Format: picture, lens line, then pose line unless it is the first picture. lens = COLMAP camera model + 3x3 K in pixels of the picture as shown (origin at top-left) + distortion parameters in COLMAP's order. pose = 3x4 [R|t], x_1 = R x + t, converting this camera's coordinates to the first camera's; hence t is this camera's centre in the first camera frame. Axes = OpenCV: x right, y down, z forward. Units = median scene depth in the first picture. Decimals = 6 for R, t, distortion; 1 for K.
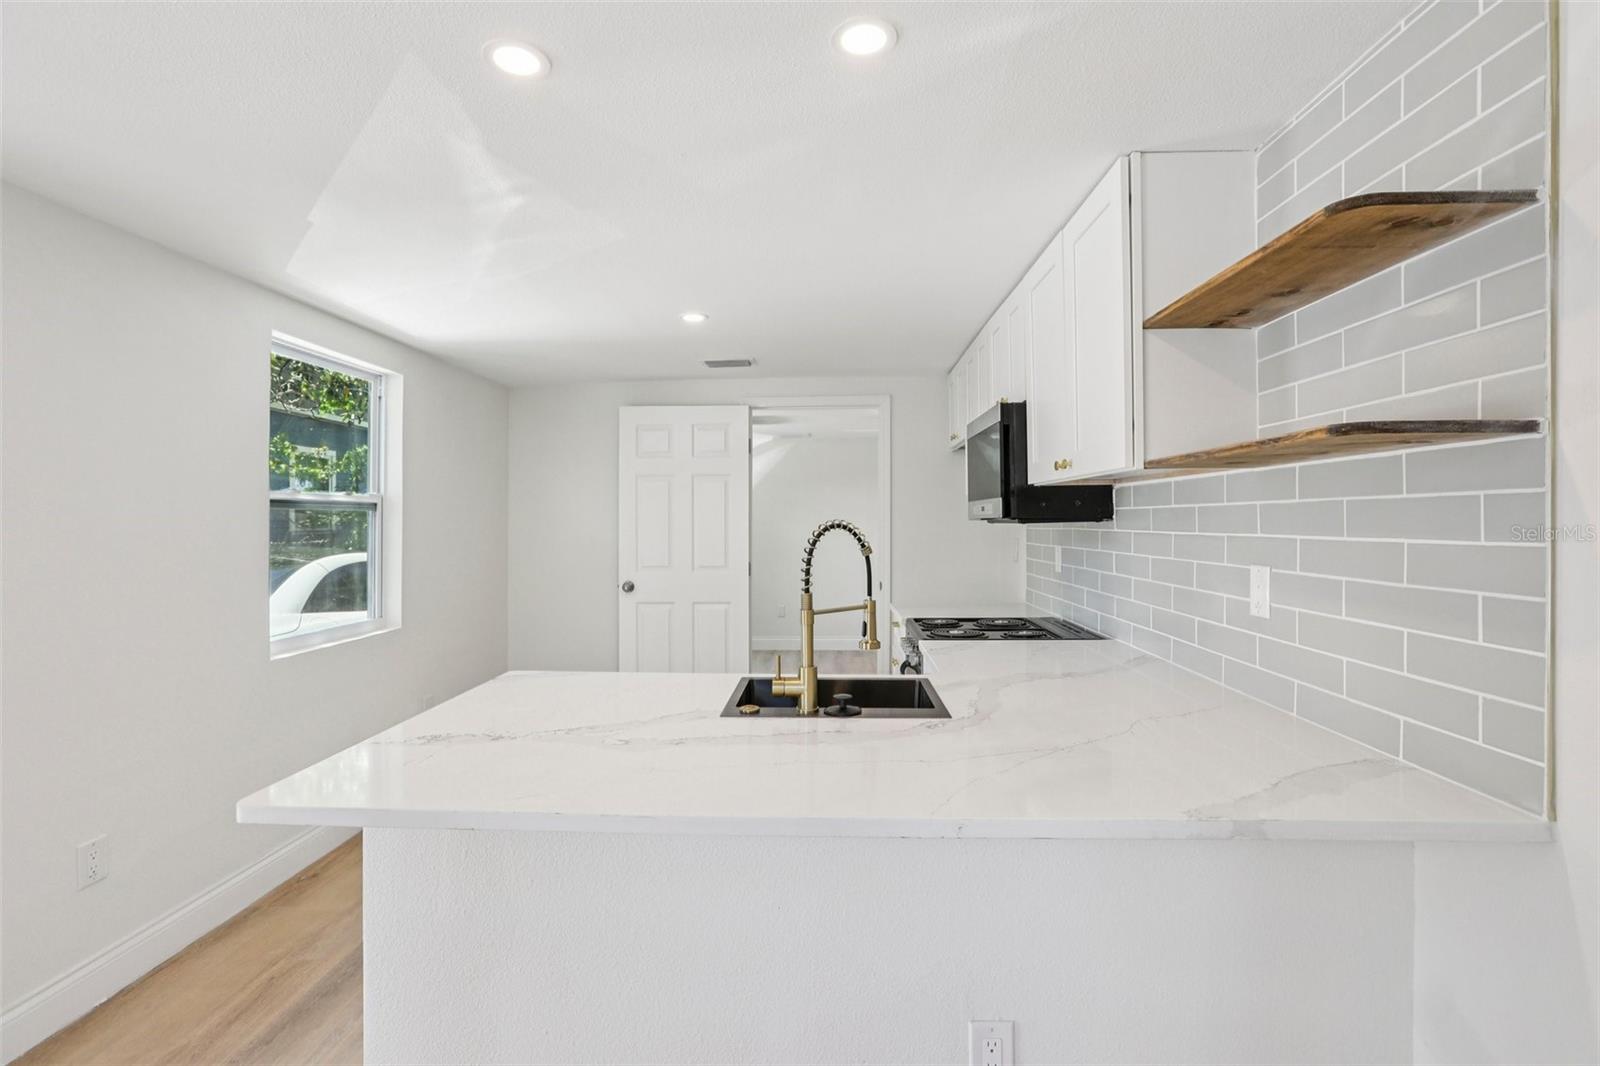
lens RADIAL K [[745.9, 0, 805.5], [0, 745.9, 518.8], [0, 0, 1]] dist [-0.021637, 0.017985]
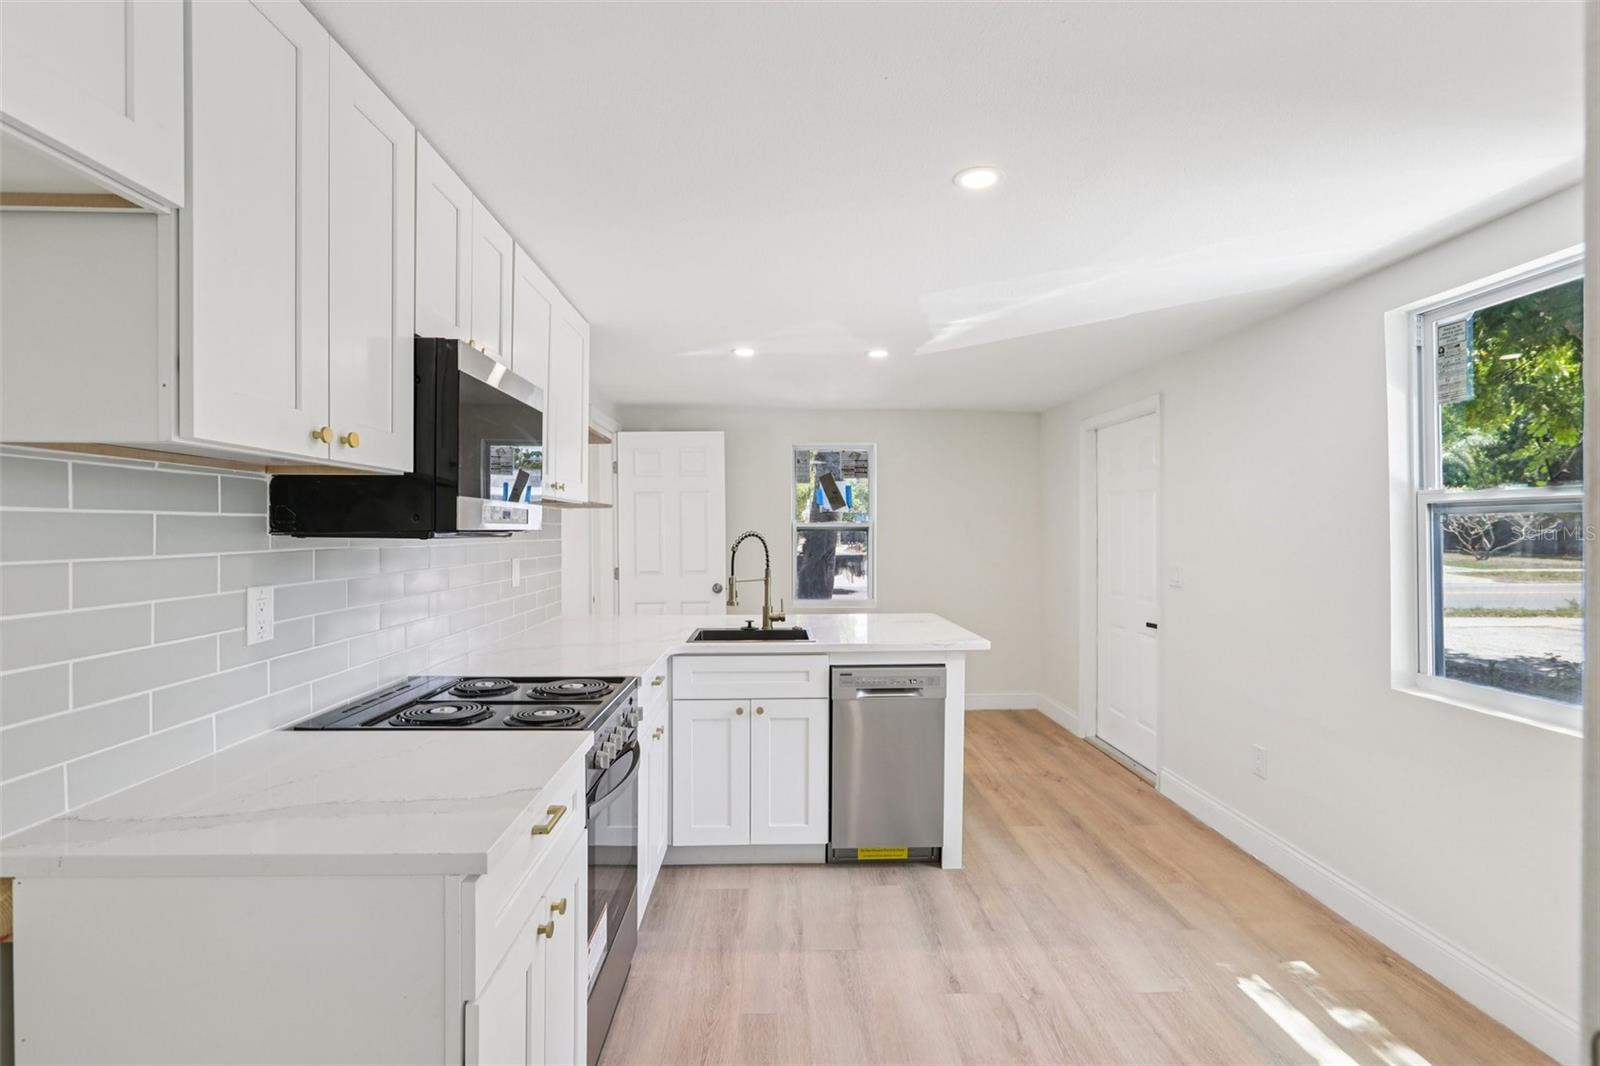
lens RADIAL K [[743.3, 0, 790.3], [0, 743.3, 533.3], [0, 0, 1]] dist [-0.082779, 0.083472]
pose [[-0.998178, 0.006479, -0.059992, 0.048965], [0.006468, 0.999979, 0.000364, 0.006067], [0.059993, -0.000024, -0.998199, 2.436622]]
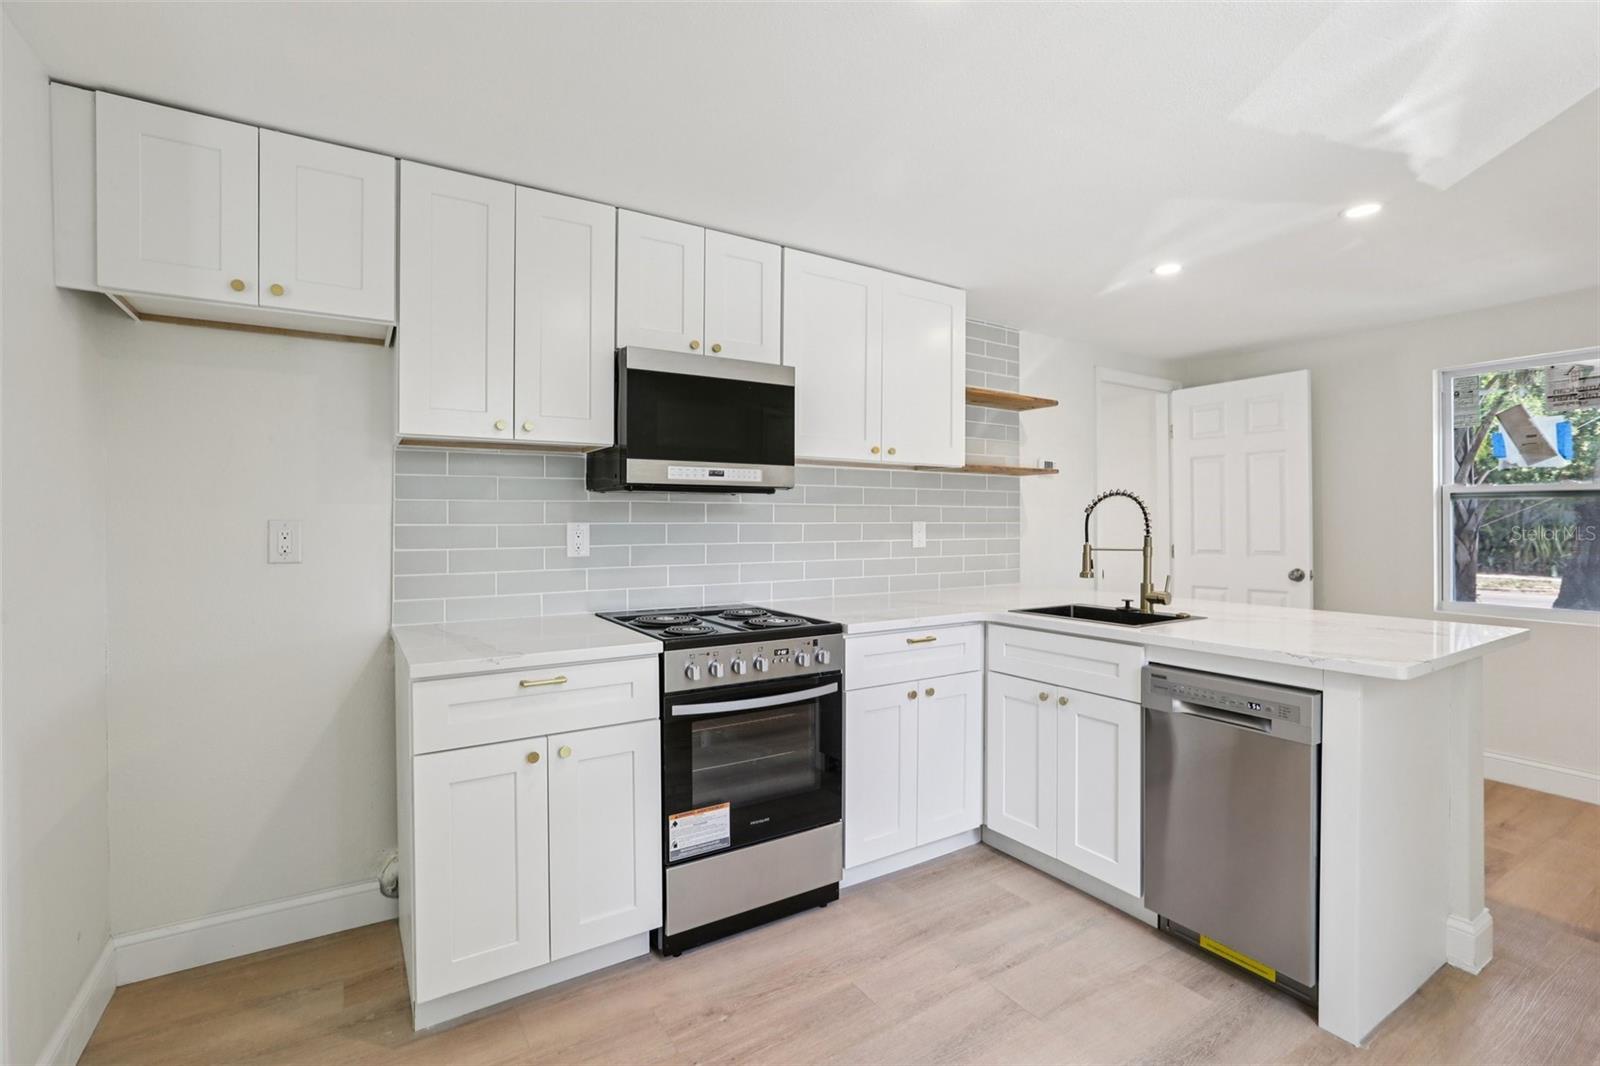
lens RADIAL K [[728.5, 0, 796.1], [0, 728.5, 515.3], [0, 0, 1]] dist [-0.046178, 0.025199]
pose [[-0.566288, 0.009269, 0.824156, -0.678092], [-0.000594, 0.999932, -0.011654, 0.060811], [-0.824208, -0.007089, -0.566243, 2.037232]]
